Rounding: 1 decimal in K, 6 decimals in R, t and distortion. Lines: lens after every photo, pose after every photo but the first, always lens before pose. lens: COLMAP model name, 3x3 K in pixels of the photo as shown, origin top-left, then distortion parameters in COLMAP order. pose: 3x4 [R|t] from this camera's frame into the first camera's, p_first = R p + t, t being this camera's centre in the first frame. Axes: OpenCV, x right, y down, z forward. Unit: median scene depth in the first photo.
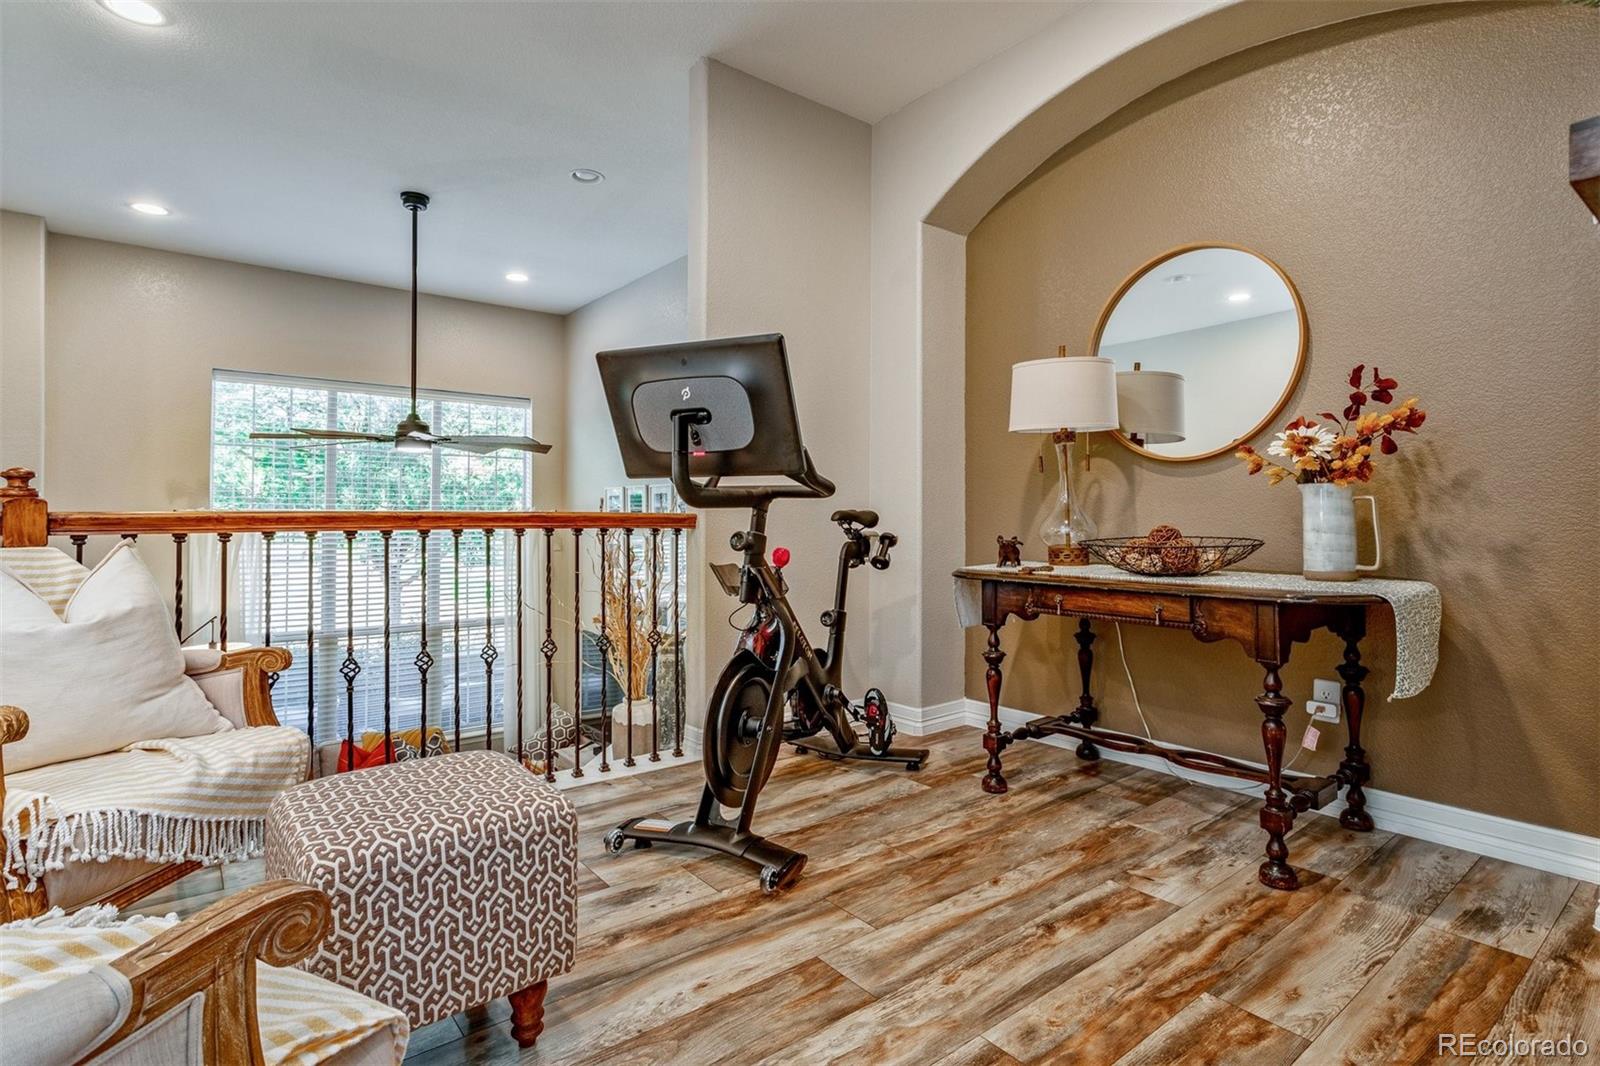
lens RADIAL K [[789.2, 0, 802.7], [0, 789.2, 505.9], [0, 0, 1]] dist [0.004835, 0.000845]
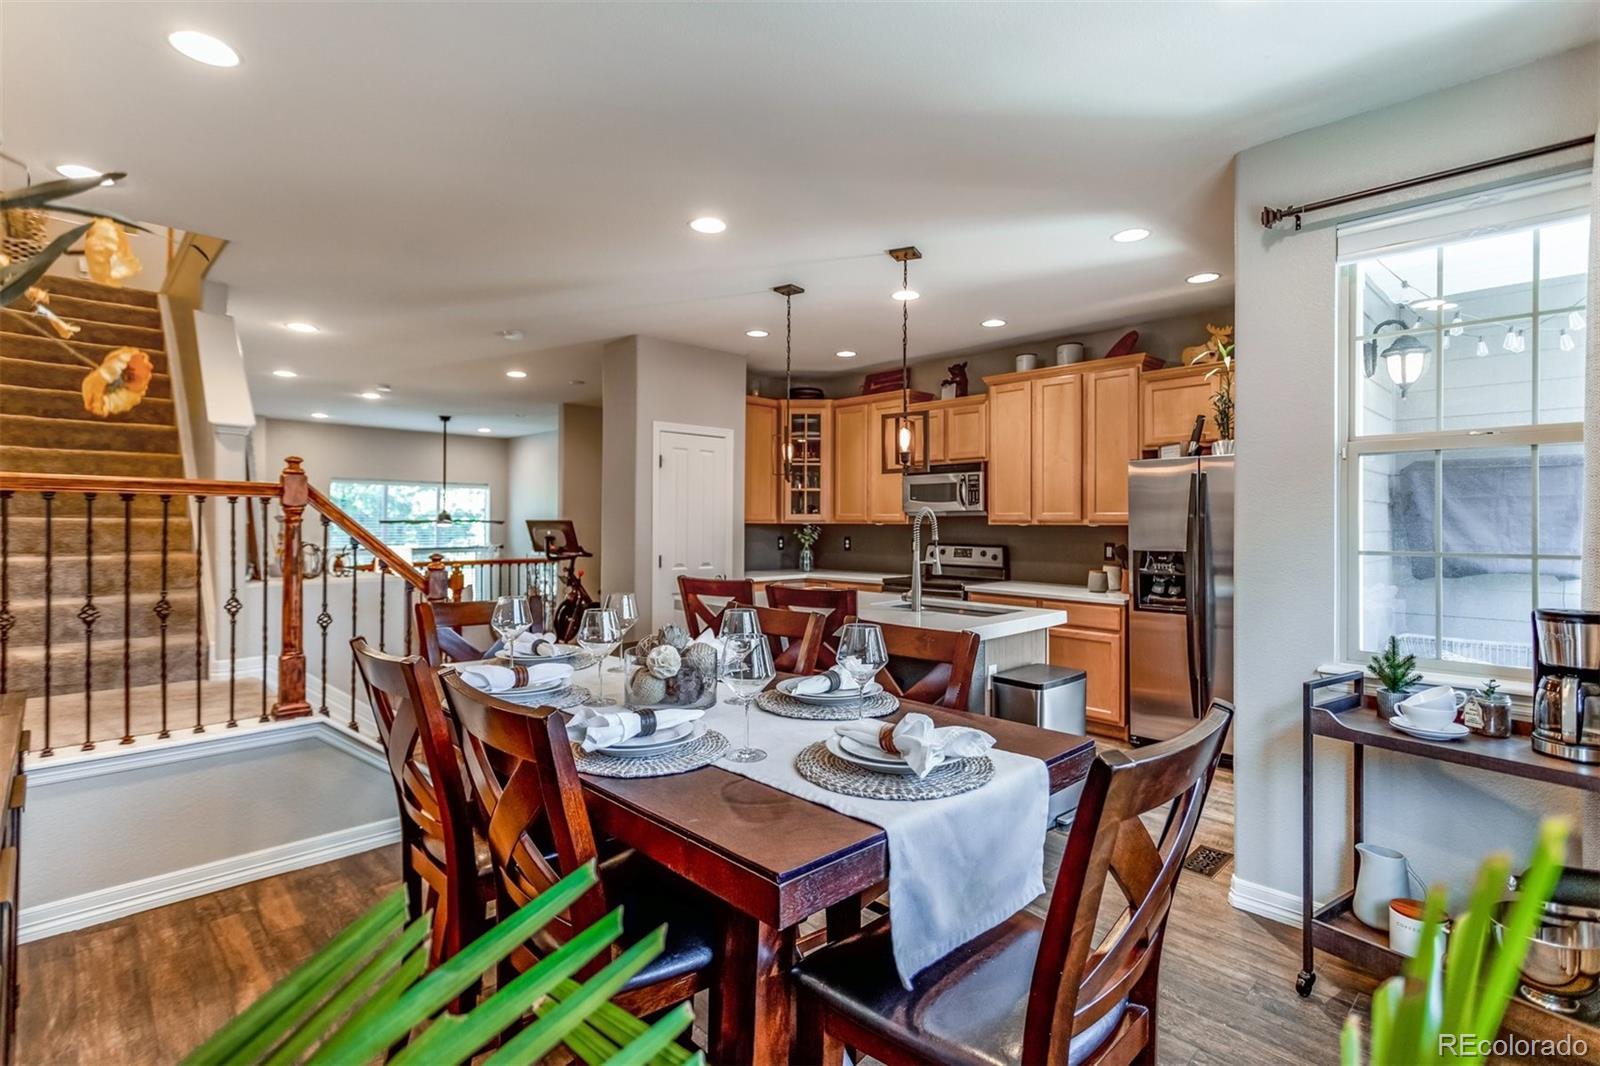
lens RADIAL K [[760.6, 0, 797.9], [0, 760.6, 521.1], [0, 0, 1]] dist [0.017877, 0.000211]
pose [[0.996013, 0.007584, 0.088886, 0.632673], [-0.008281, 0.999938, 0.007472, -0.200128], [-0.088823, -0.008178, 0.996014, -2.441268]]
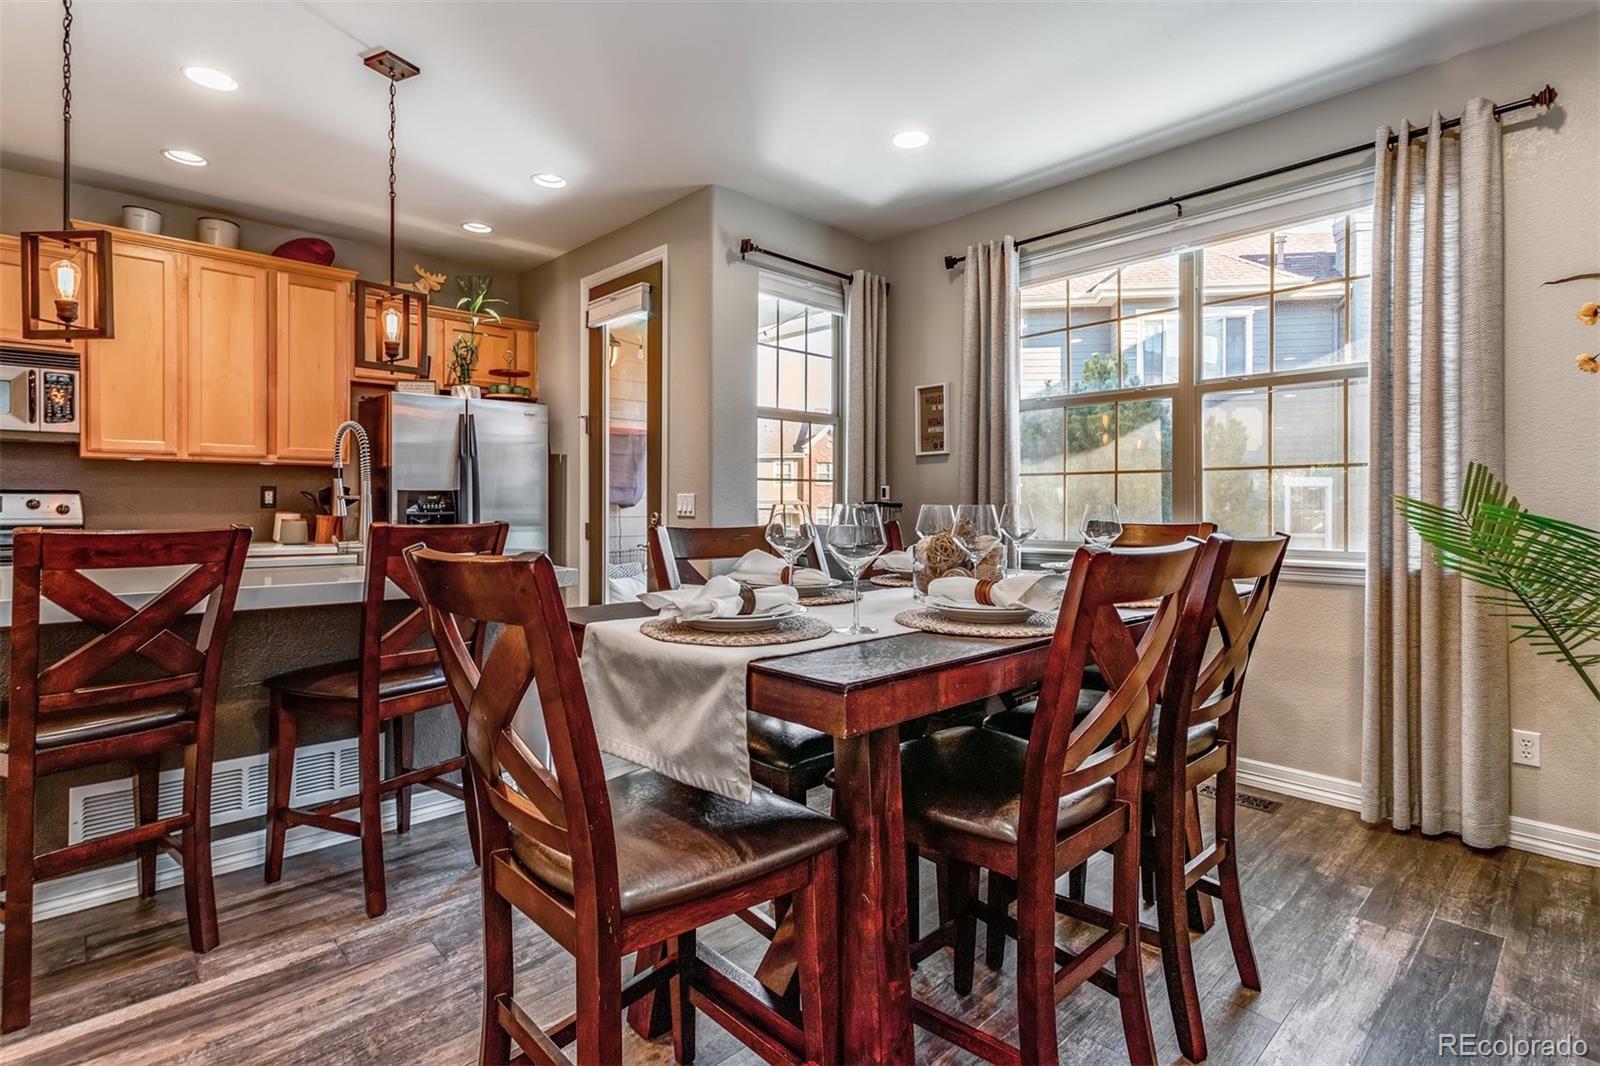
lens RADIAL K [[789.2, 0, 802.7], [0, 789.2, 505.9], [0, 0, 1]] dist [0.004835, 0.000845]
pose [[-0.078448, -0.000816, 0.996918, -0.234981], [-0.013136, 0.999914, -0.000215, -0.096417], [-0.996832, -0.013113, -0.078452, -1.412971]]
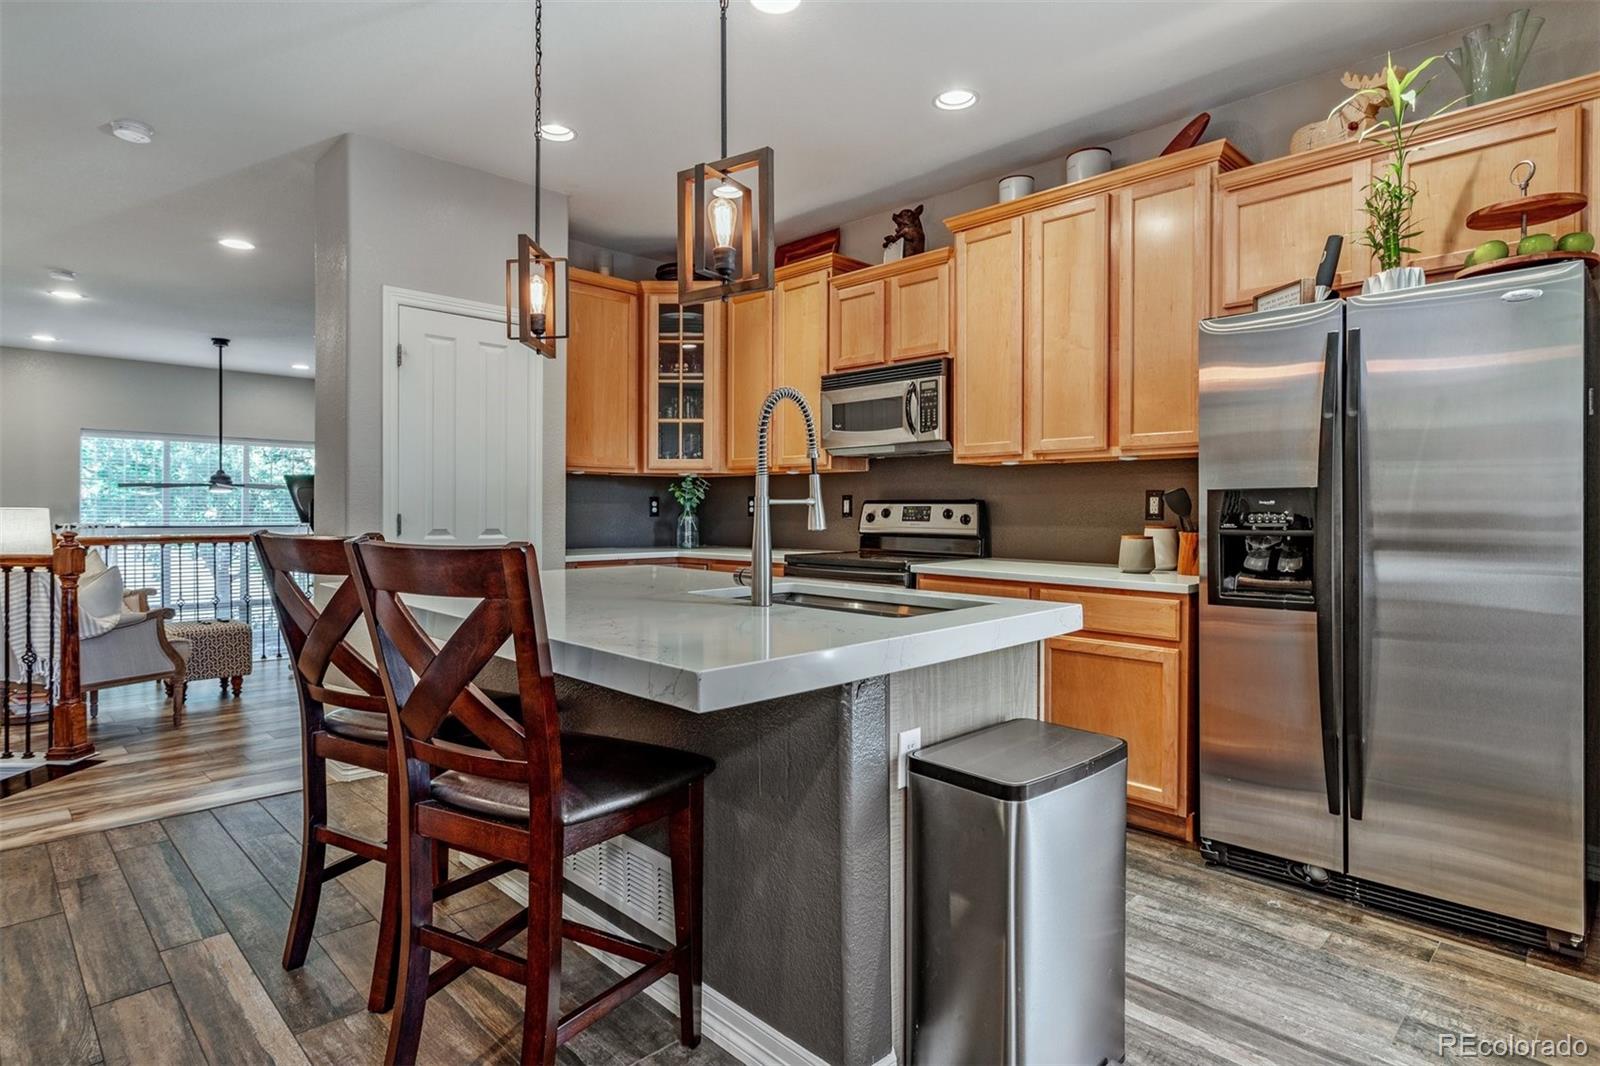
lens RADIAL K [[852.4, 0, 787.7], [0, 852.4, 519.2], [0, 0, 1]] dist [0.004636, 0.000322]
pose [[0.995266, 0.005284, 0.097043, 0.972199], [-0.007234, 0.999779, 0.019752, -0.101171], [-0.096917, -0.020361, 0.995084, -1.693360]]
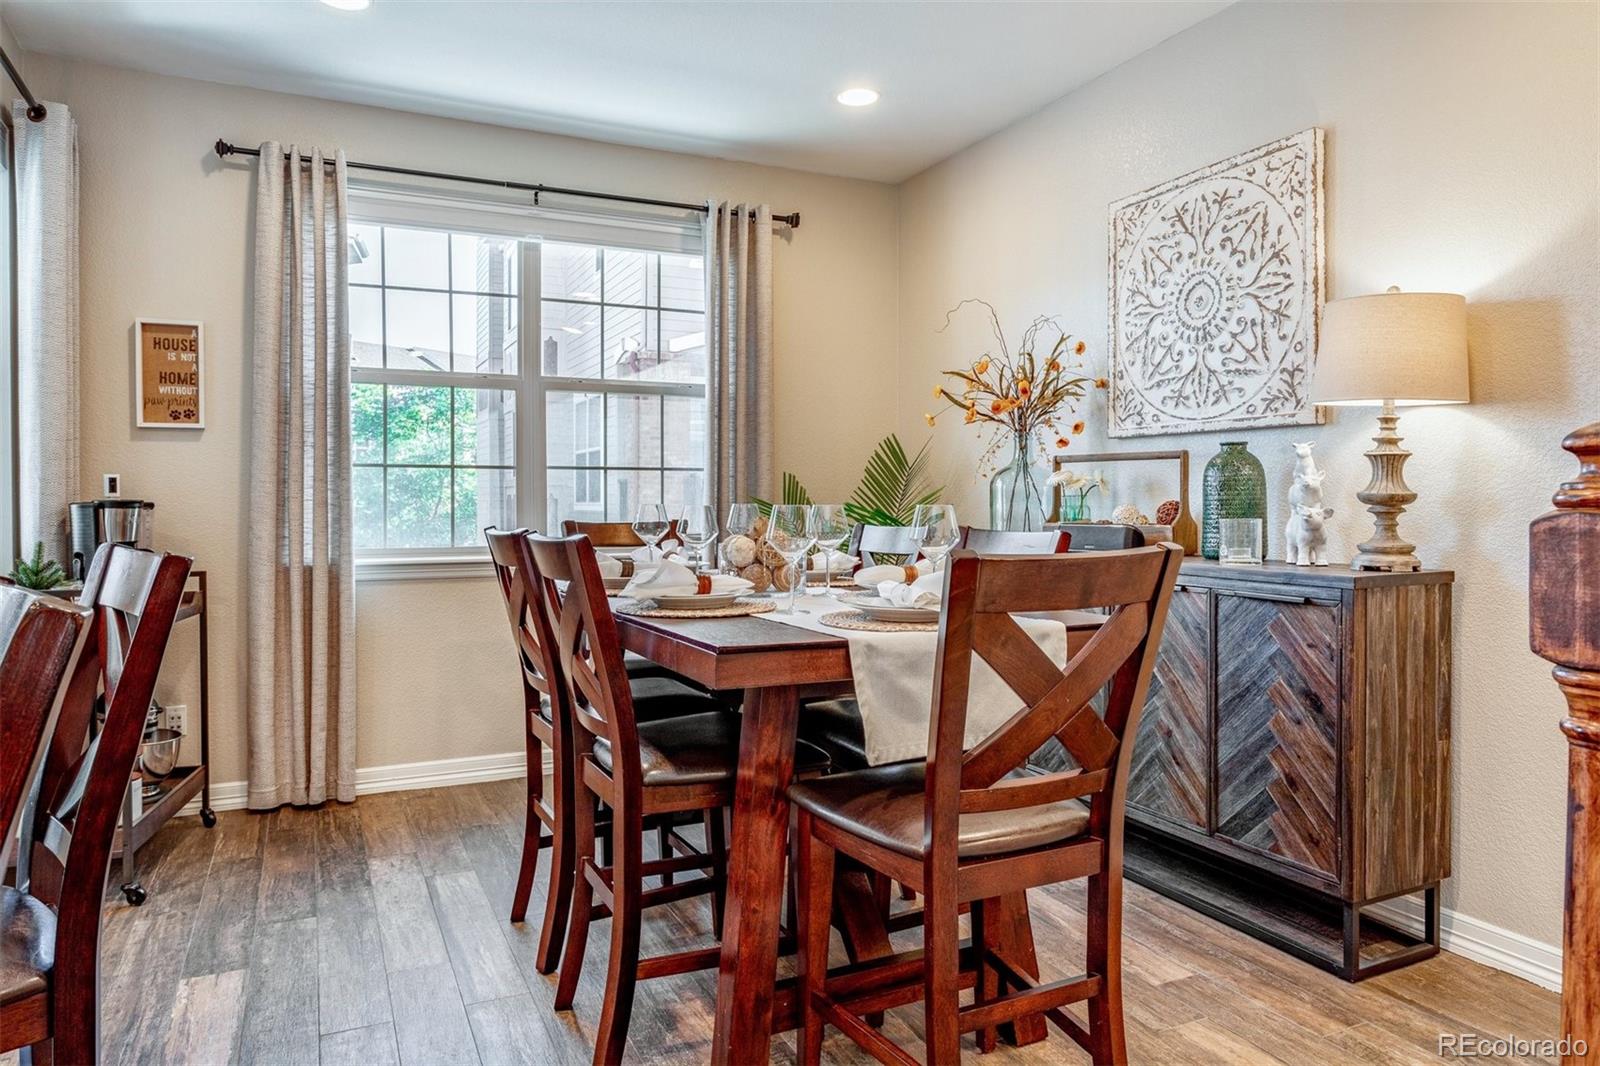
lens RADIAL K [[1026.1, 0, 798.6], [0, 1026.1, 515.3], [0, 0, 1]] dist [0.000496, -0.000568]
pose [[-0.973472, -0.002131, 0.228796, 0.284261], [-0.001921, 0.999998, 0.001141, -0.090676], [-0.228798, 0.000671, -0.973474, -0.558993]]
